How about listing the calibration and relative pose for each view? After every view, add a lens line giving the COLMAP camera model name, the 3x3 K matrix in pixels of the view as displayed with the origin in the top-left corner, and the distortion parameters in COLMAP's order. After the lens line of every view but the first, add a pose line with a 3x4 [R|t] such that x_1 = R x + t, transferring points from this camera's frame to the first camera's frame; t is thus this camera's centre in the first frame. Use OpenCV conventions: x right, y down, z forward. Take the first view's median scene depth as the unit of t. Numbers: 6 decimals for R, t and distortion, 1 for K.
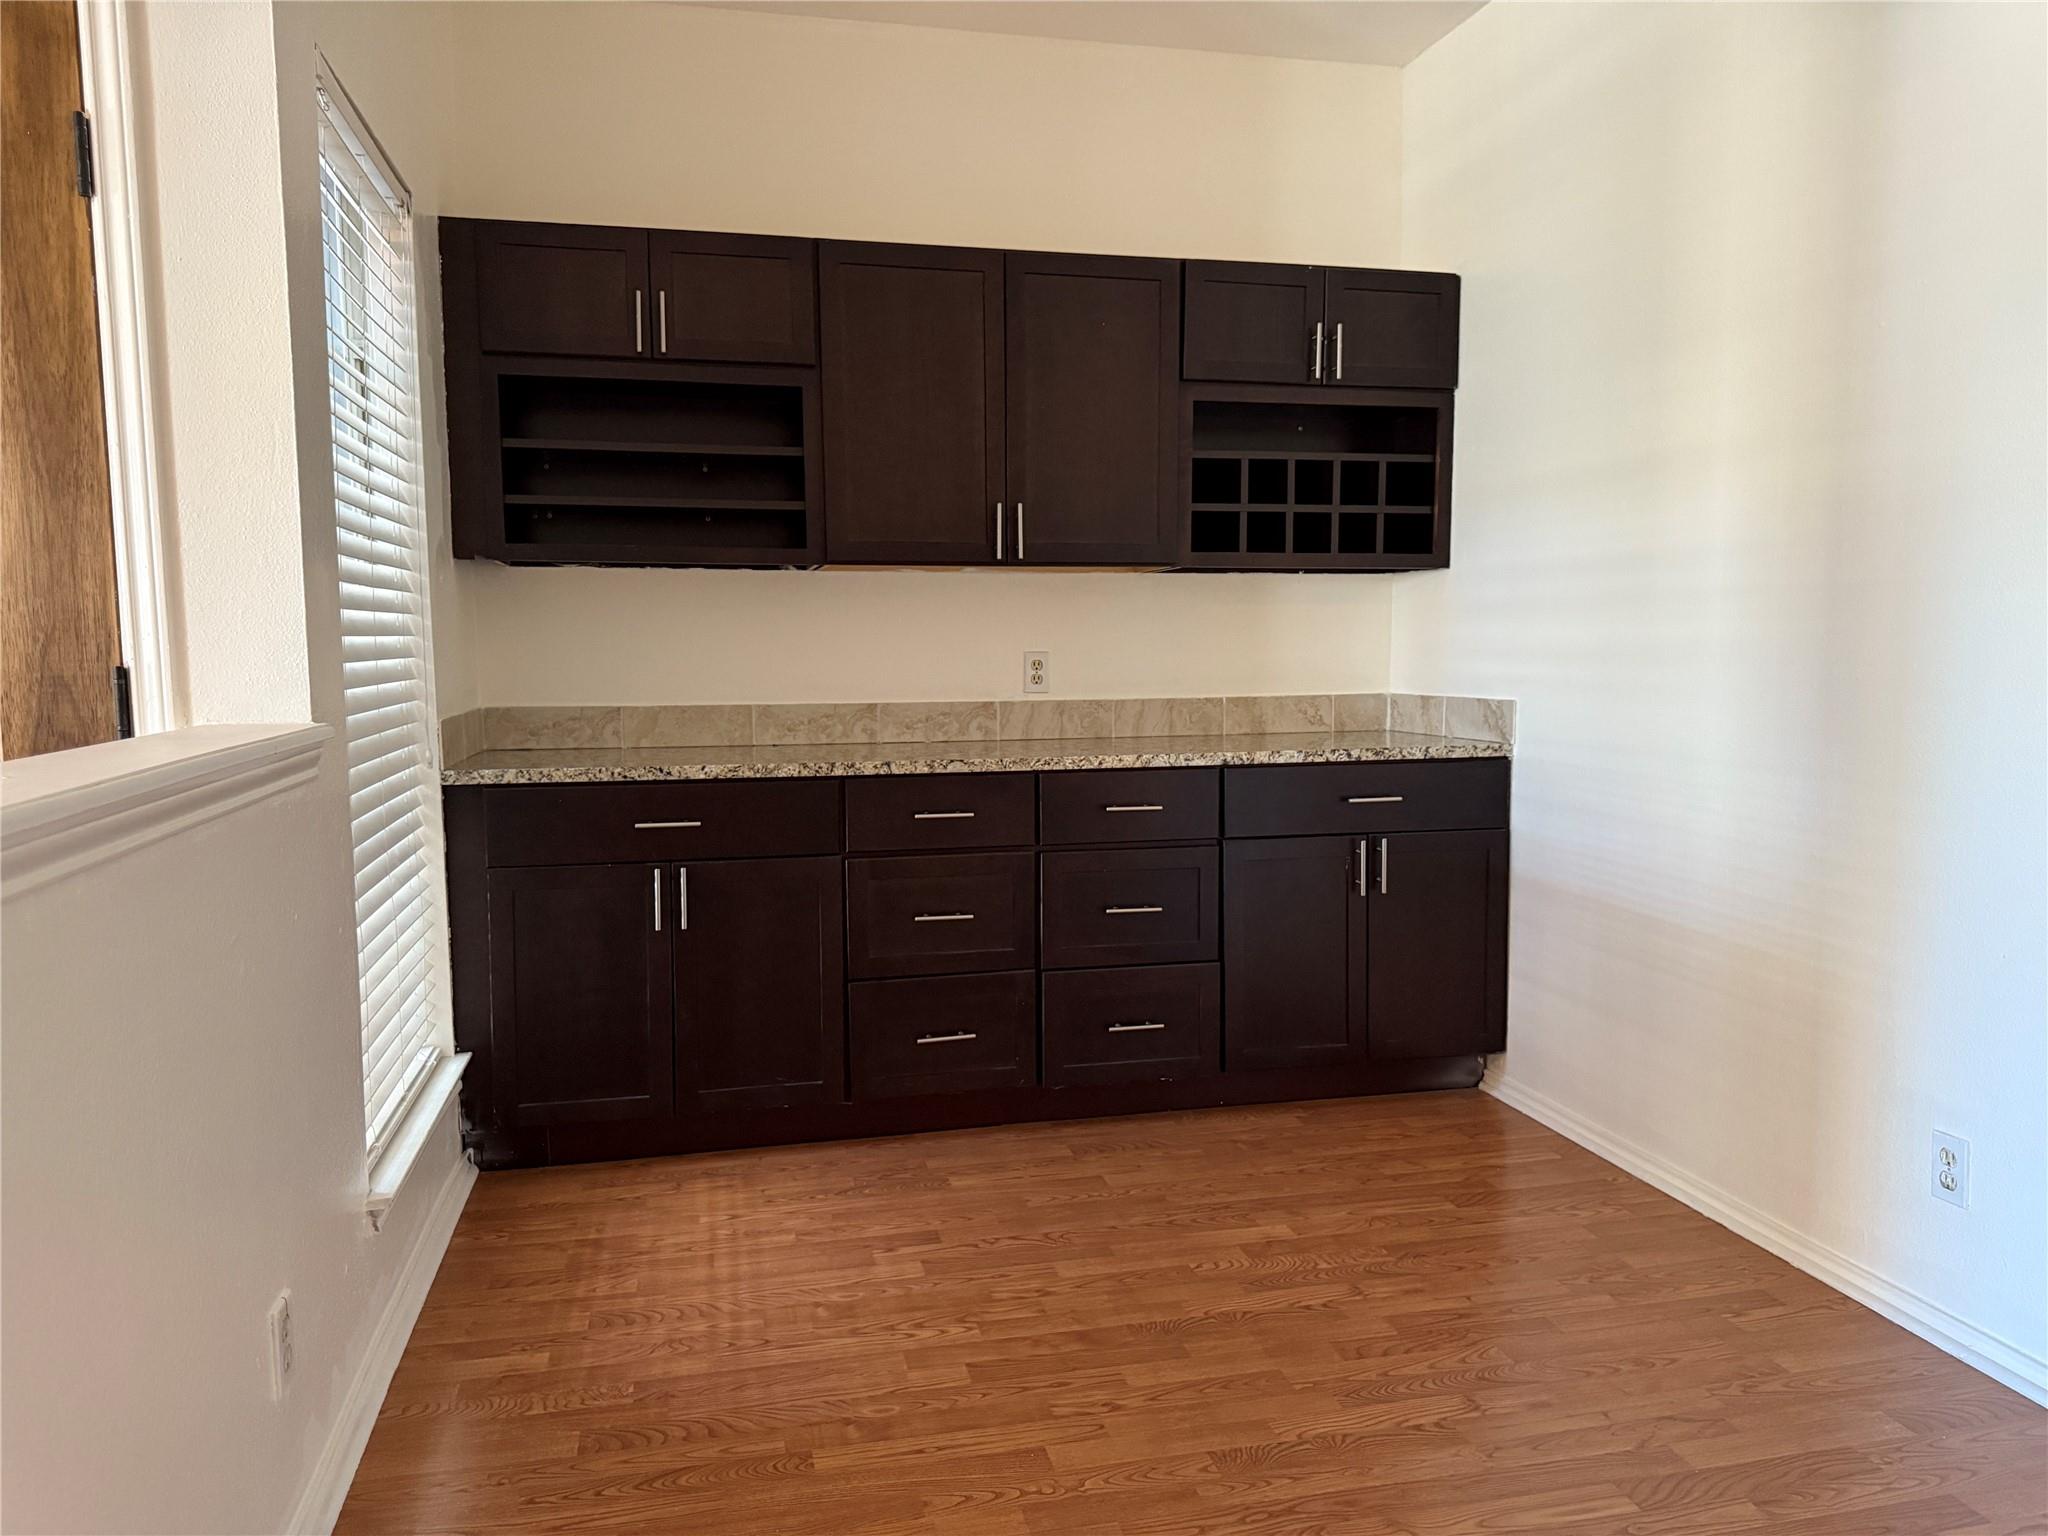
lens RADIAL K [[1441.1, 0, 1070.3], [0, 1441.1, 761.1], [0, 0, 1]] dist [0.042911, -0.062209]
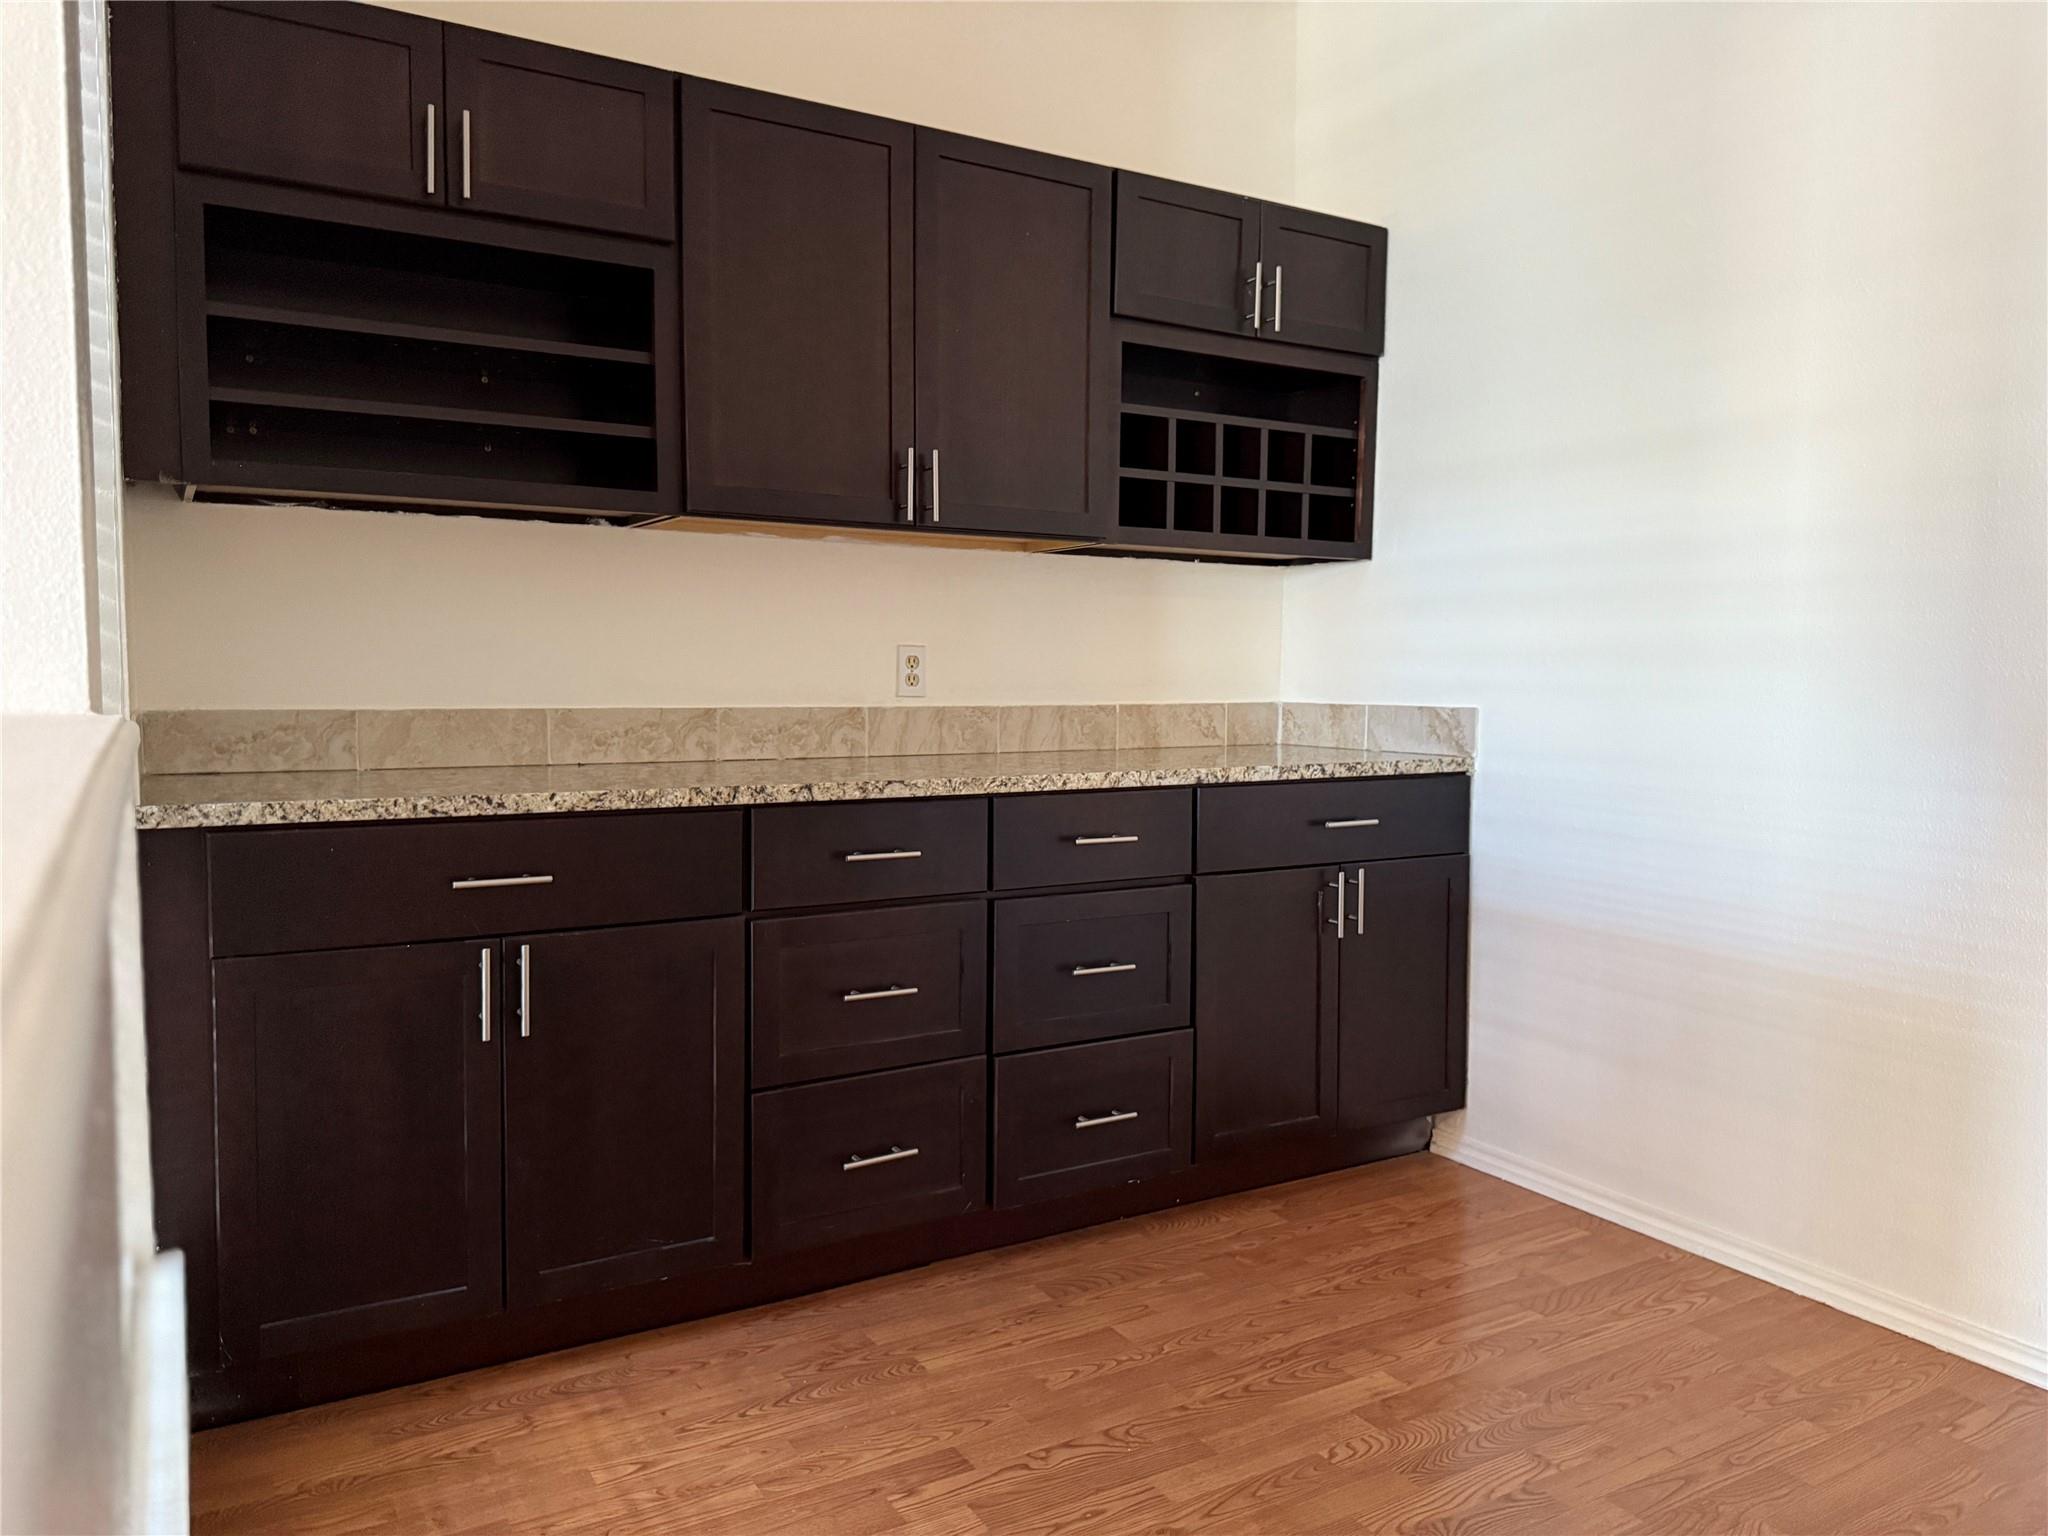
lens RADIAL K [[1441.1, 0, 1057.5], [0, 1441.1, 748.6], [0, 0, 1]] dist [0.042911, -0.062209]
pose [[0.954667, -0.003423, 0.297656, -0.213045], [0.010898, 0.999665, -0.023457, 0.000828], [-0.297476, 0.025638, 0.954385, 0.252752]]
